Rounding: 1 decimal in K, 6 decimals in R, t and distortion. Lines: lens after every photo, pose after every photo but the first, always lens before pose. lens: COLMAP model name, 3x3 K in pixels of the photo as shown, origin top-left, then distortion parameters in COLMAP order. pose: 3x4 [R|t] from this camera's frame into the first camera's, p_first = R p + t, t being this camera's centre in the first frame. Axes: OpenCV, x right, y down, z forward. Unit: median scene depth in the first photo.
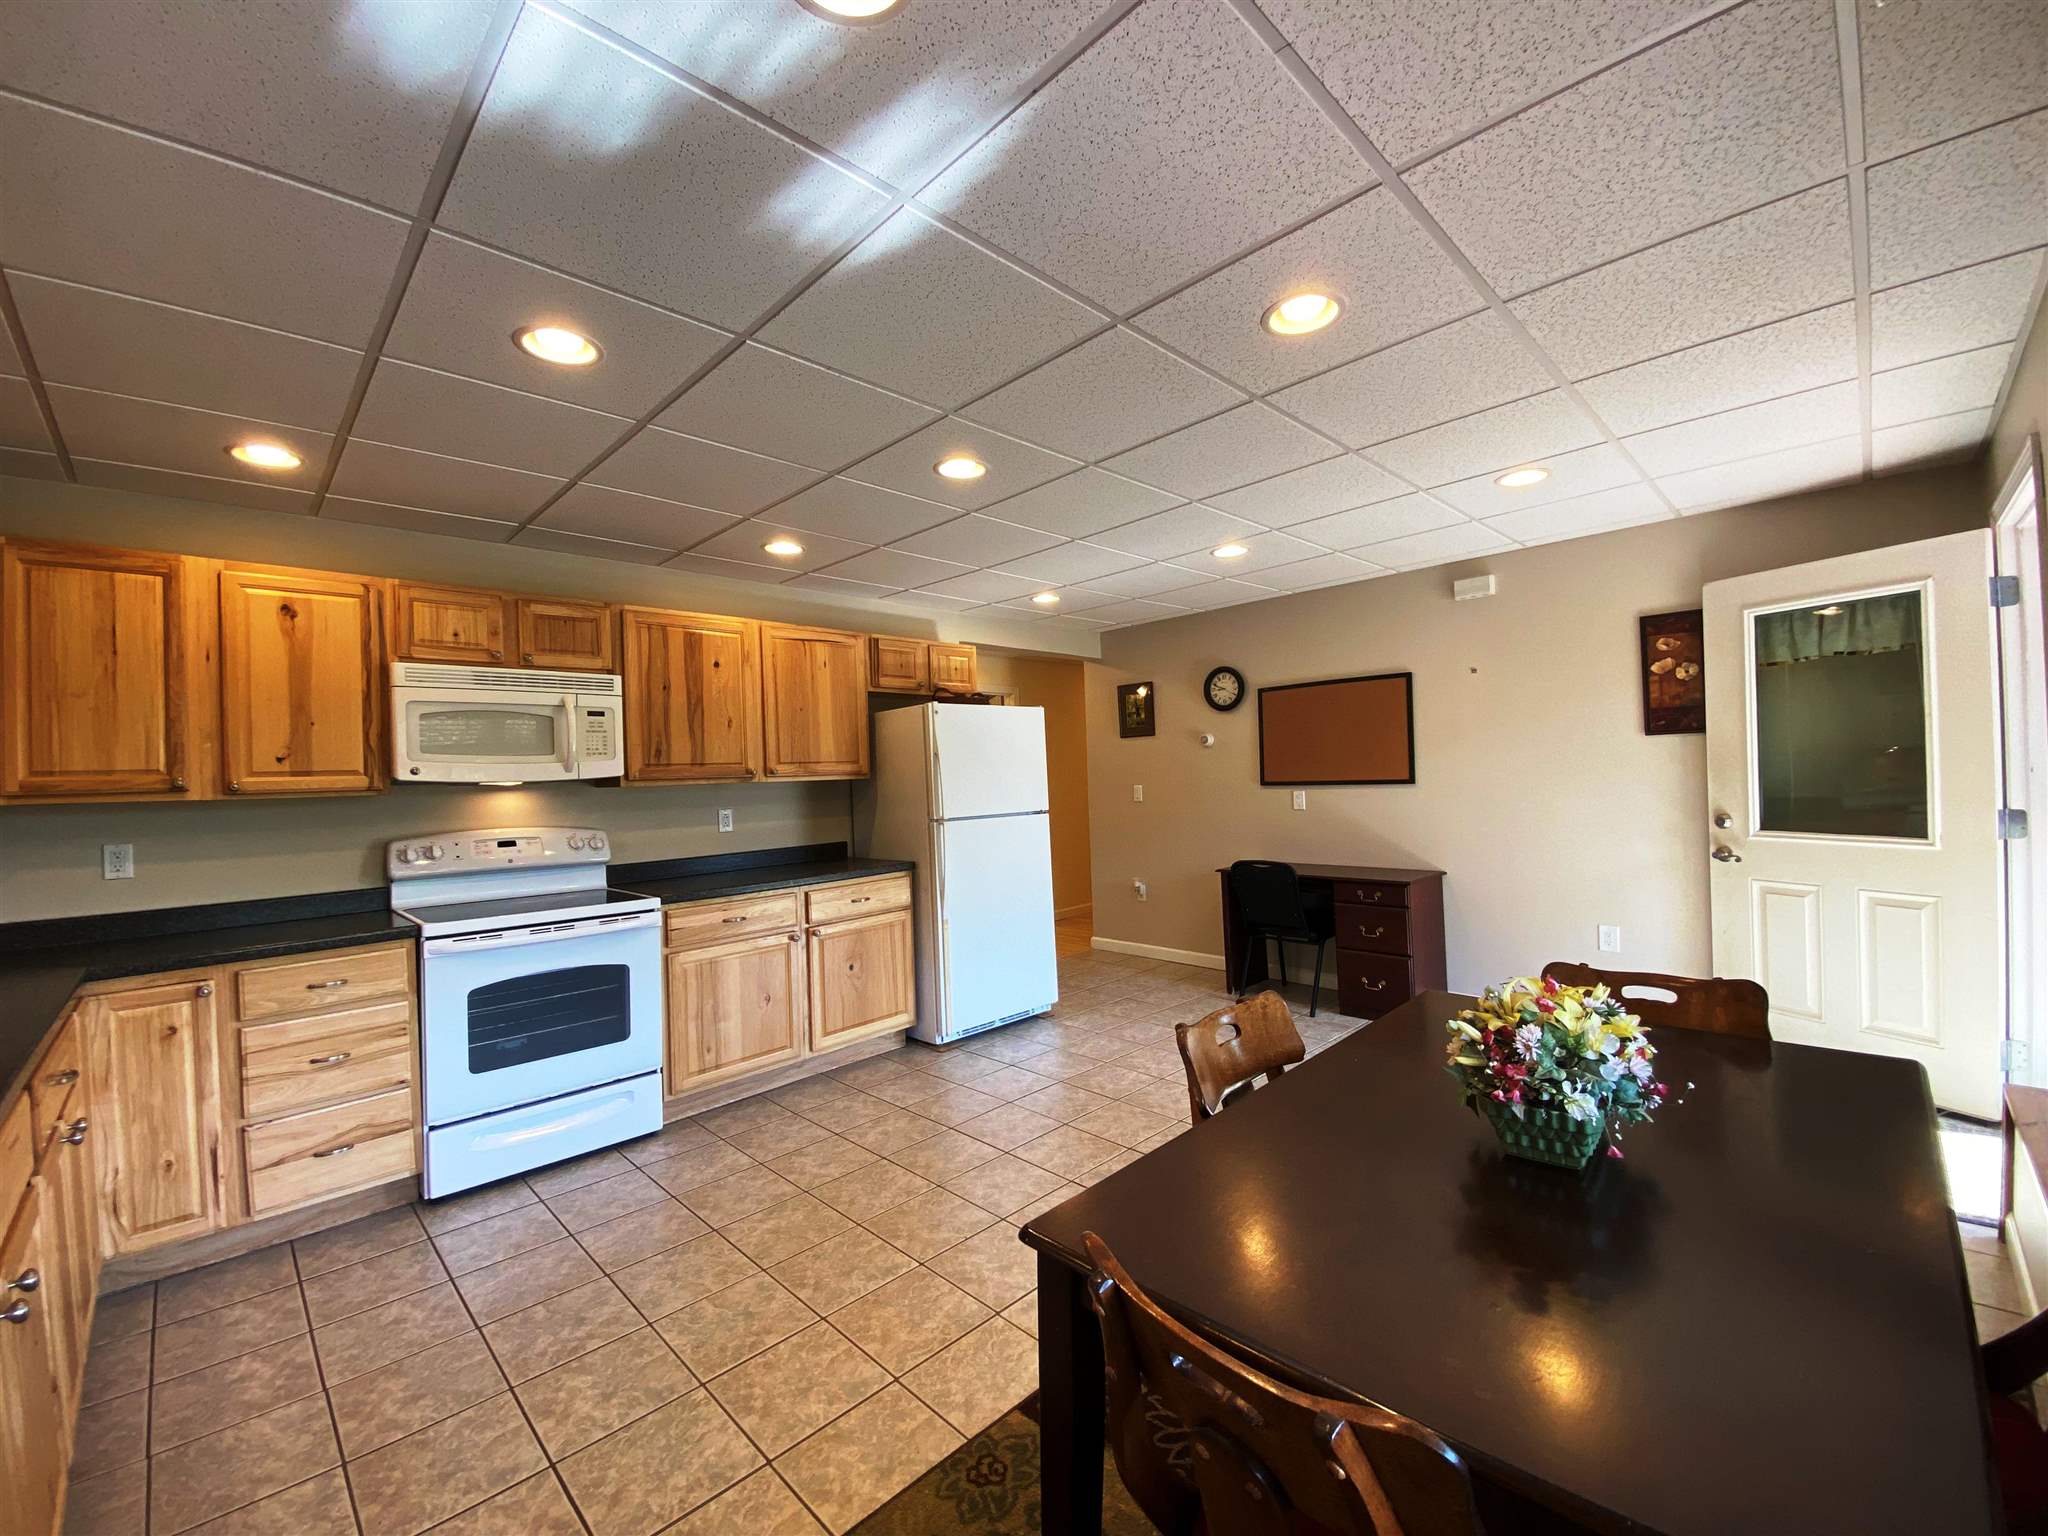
lens RADIAL K [[829.8, 0, 1014.4], [0, 829.8, 774.8], [0, 0, 1]] dist [-0.003732, -0.000626]
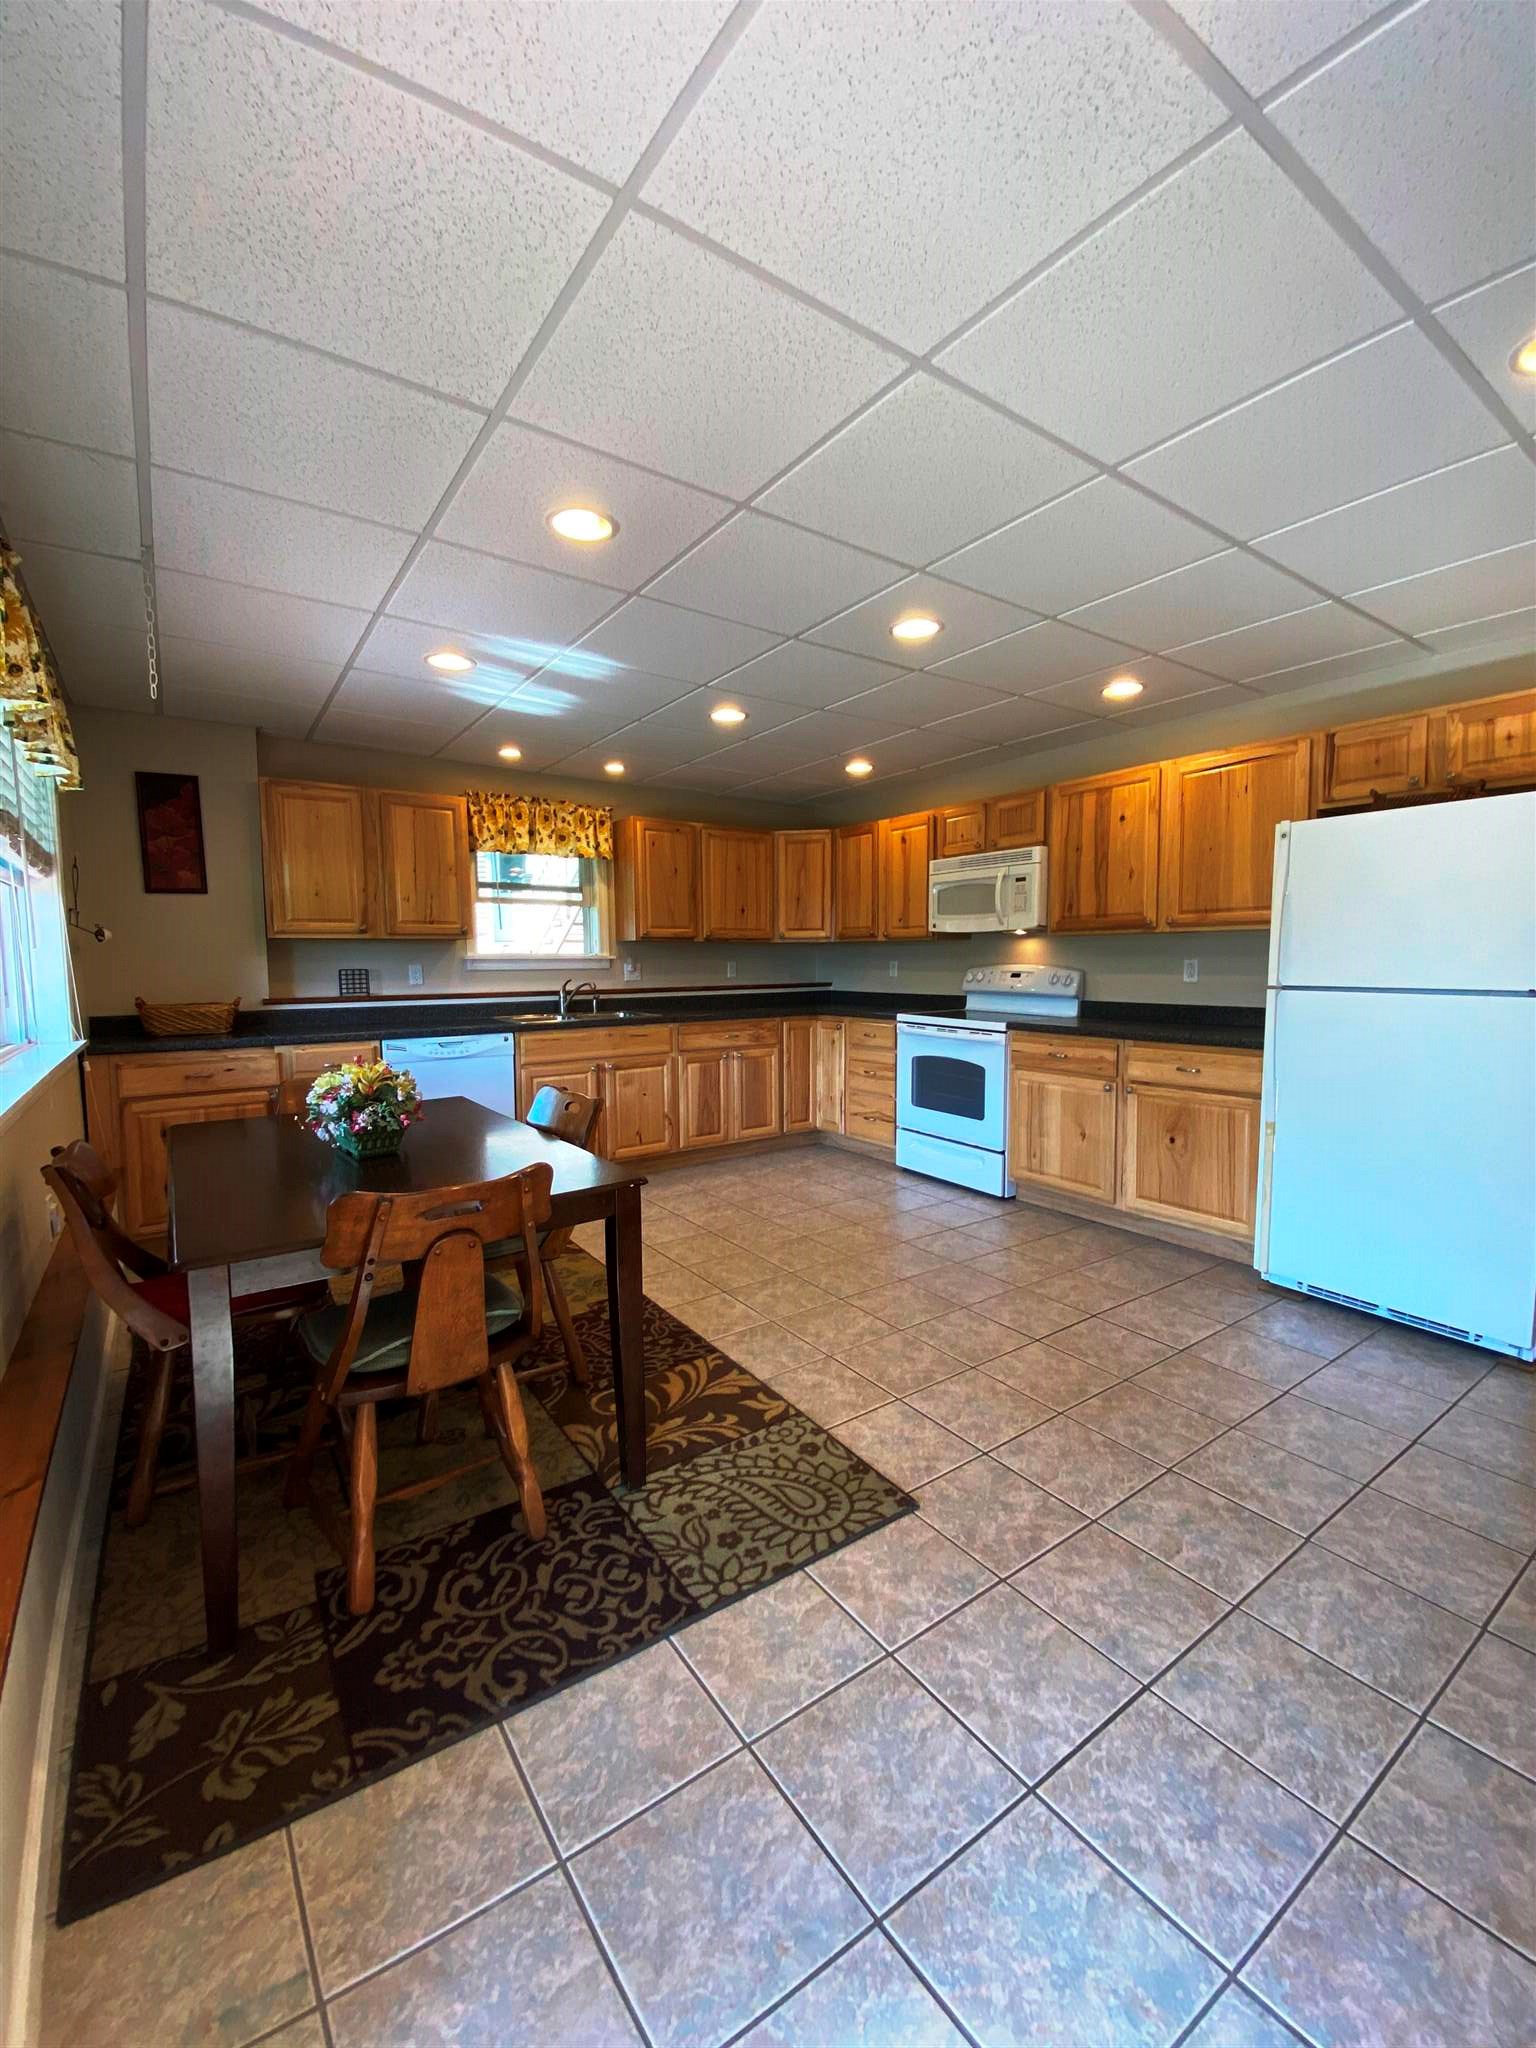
lens RADIAL K [[829.8, 0, 760.3], [0, 829.8, 1025.6], [0, 0, 1]] dist [-0.003732, -0.000626]
pose [[-0.177963, 0.119974, -0.976696, 0.888881], [0.019139, 0.992774, 0.118462, -0.007490], [0.983851, 0.002389, -0.178973, 0.850835]]
